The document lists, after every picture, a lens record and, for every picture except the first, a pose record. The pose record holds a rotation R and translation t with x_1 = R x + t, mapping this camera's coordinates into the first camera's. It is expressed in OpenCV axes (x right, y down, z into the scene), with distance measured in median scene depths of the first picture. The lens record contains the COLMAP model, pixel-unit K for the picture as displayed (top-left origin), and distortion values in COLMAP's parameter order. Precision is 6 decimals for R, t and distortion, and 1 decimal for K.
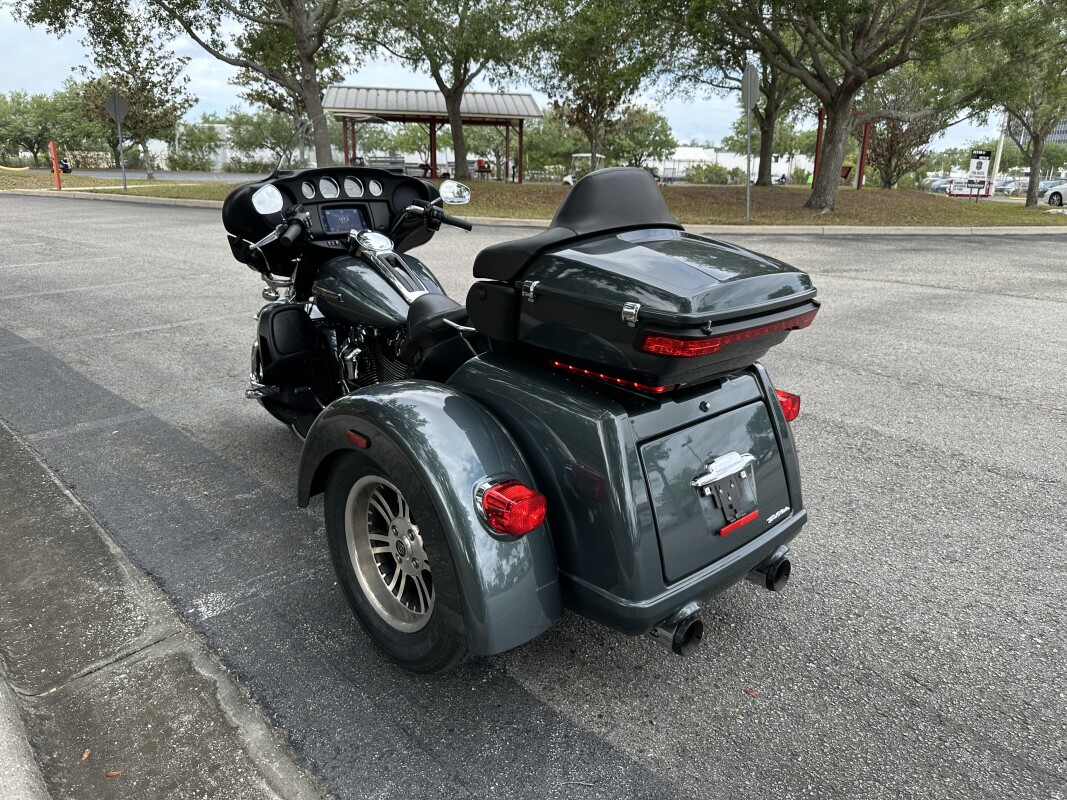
lens RADIAL K [[743.3, 0, 533.5], [0, 743.3, 400.0], [0, 0, 1]] dist [0.007933, 0.003228]
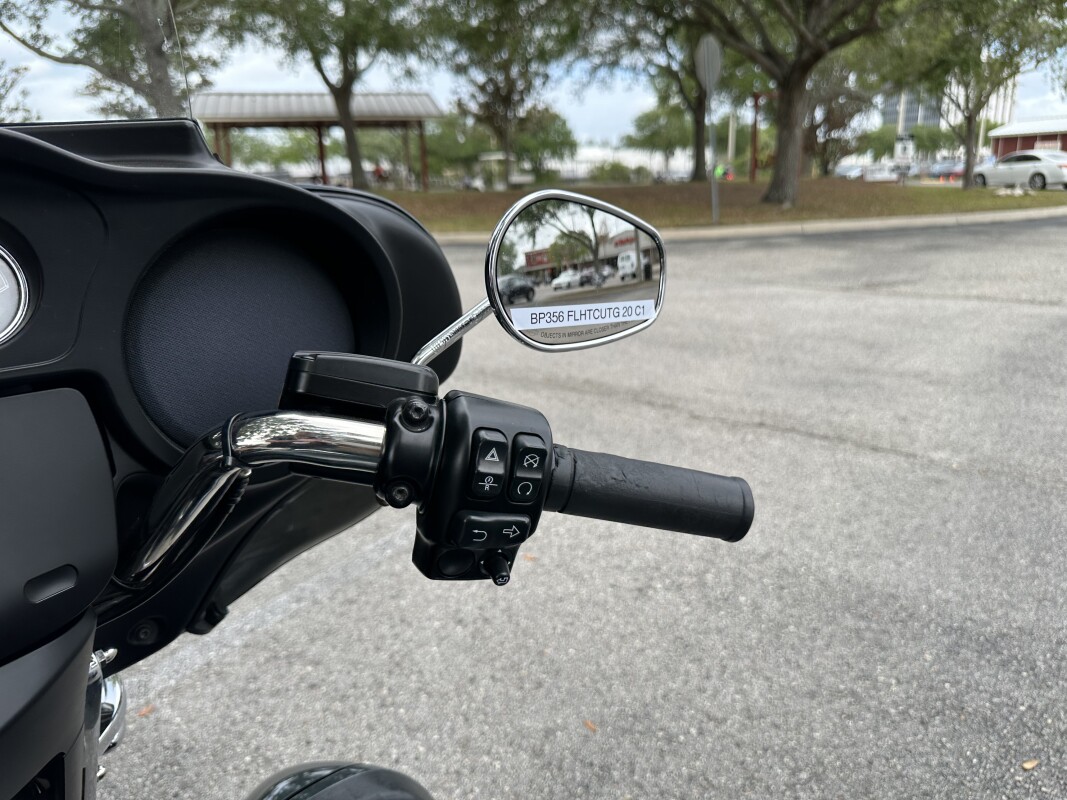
lens RADIAL K [[751.4, 0, 513.5], [0, 751.4, 399.1], [0, 0, 1]] dist [-0.007000, -0.002661]
pose [[0.992587, -0.078186, 0.093051, -0.017971], [0.079159, 0.996839, -0.006807, -0.033942], [-0.092225, 0.014123, 0.995638, 0.114320]]
